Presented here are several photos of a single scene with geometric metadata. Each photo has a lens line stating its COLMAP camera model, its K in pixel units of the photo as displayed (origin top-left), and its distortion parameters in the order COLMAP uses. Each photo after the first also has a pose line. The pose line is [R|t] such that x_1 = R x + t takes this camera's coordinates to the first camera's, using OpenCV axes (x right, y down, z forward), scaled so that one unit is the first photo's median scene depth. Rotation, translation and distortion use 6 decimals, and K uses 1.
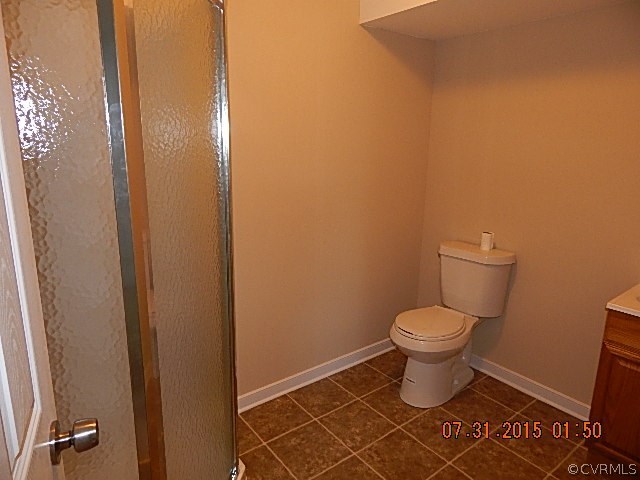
lens RADIAL K [[418.7, 0, 324.3], [0, 418.7, 237.8], [0, 0, 1]] dist [0.001742, 0.000873]
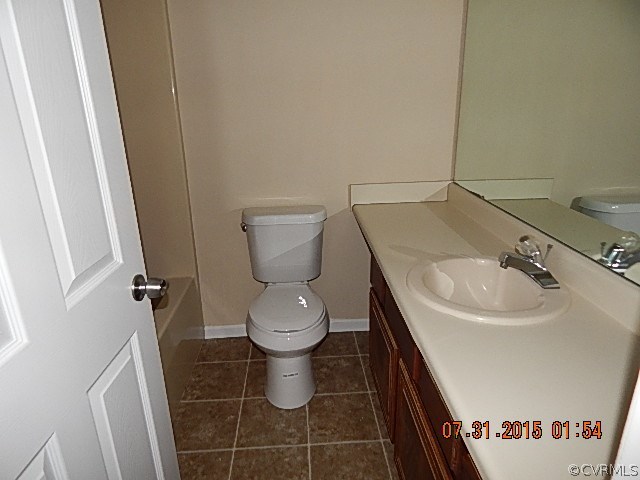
lens RADIAL K [[418.7, 0, 324.3], [0, 418.7, 237.8], [0, 0, 1]] dist [0.001742, 0.000873]
pose [[0.558351, -0.294261, 0.775664, -0.448090], [0.202283, 0.955050, 0.216704, -0.089093], [-0.804566, 0.035907, 0.592777, 0.404916]]
